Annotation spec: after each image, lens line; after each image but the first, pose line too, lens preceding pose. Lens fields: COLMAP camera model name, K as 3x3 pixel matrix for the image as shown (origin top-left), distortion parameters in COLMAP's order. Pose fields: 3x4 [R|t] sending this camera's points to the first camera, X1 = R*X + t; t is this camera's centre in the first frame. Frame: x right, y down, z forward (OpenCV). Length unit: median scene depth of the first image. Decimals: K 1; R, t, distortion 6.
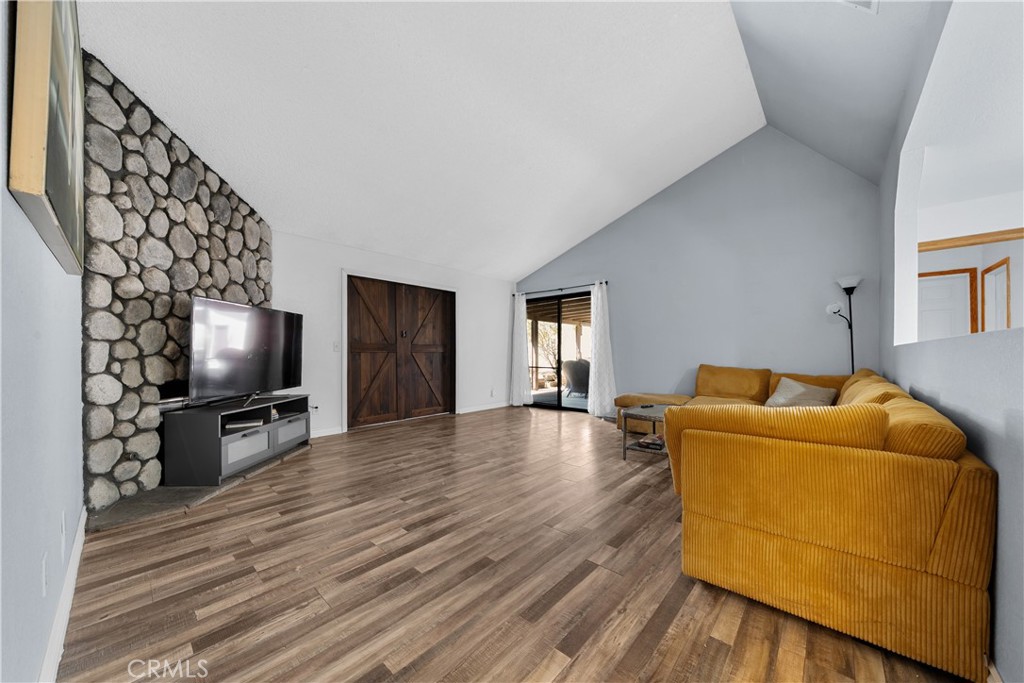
lens RADIAL K [[357.3, 0, 513.4], [0, 357.3, 353.4], [0, 0, 1]] dist [-0.001163, -0.000060]
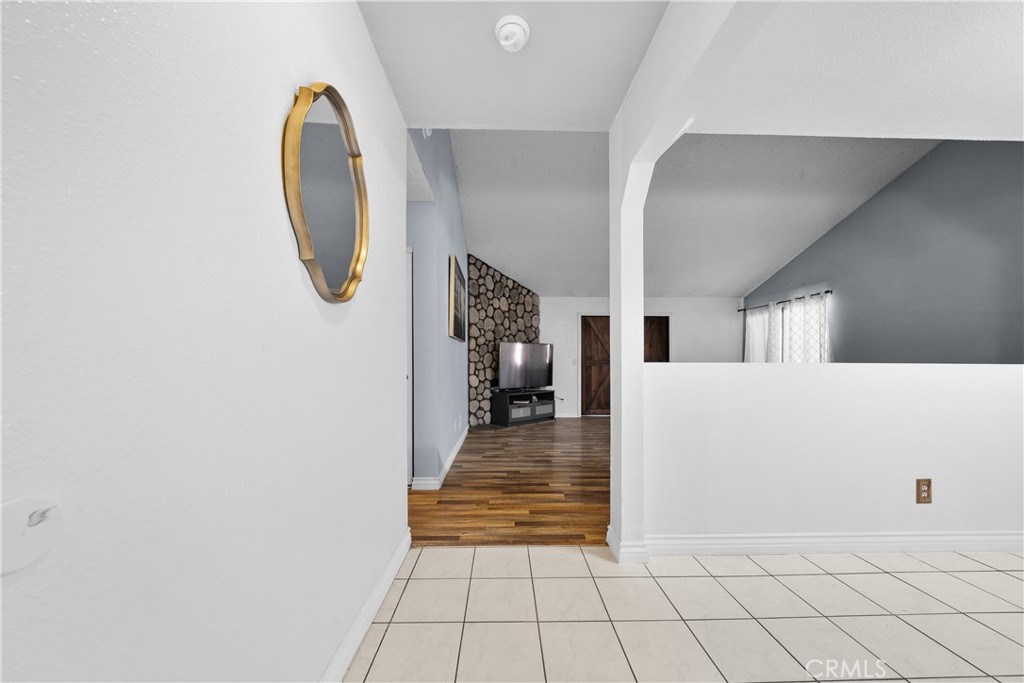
lens RADIAL K [[366.3, 0, 515.6], [0, 366.3, 375.3], [0, 0, 1]] dist [-0.000653, -0.000051]
pose [[0.693193, 0.021392, -0.720435, 0.835073], [-0.000724, 0.999580, 0.028984, -0.014784], [0.720752, -0.019570, 0.692917, -0.532460]]
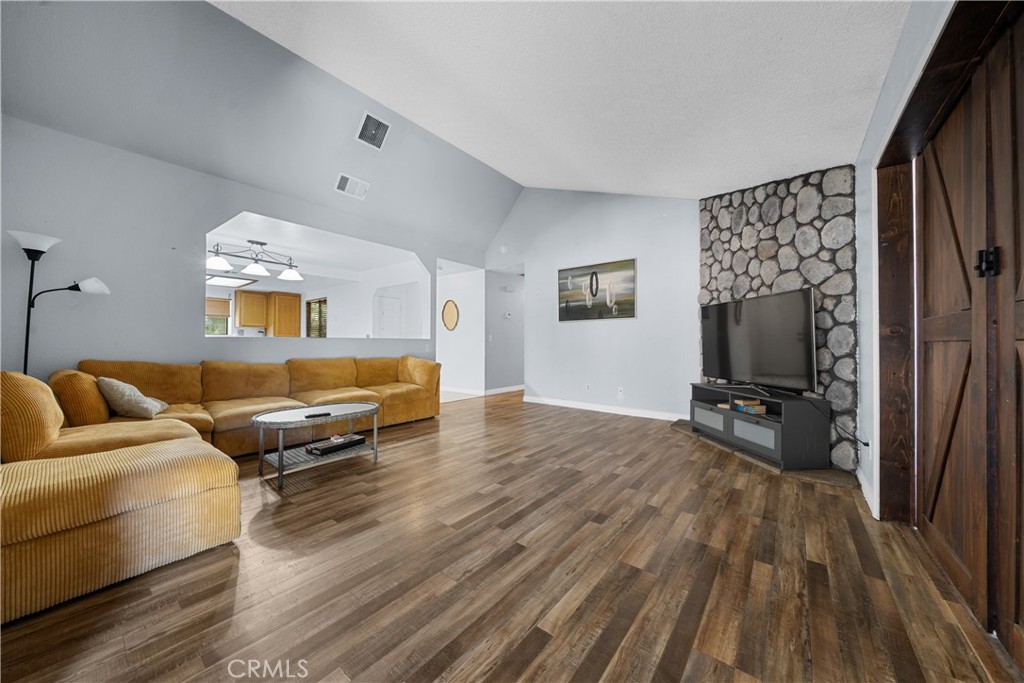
lens RADIAL K [[353.4, 0, 509.5], [0, 353.4, 345.0], [0, 0, 1]] dist [-0.001614, -0.000106]
pose [[-0.998197, -0.002680, -0.059965, 0.035010], [-0.002772, 0.999995, 0.001442, 0.004553], [0.059961, 0.001606, -0.998199, 2.420676]]
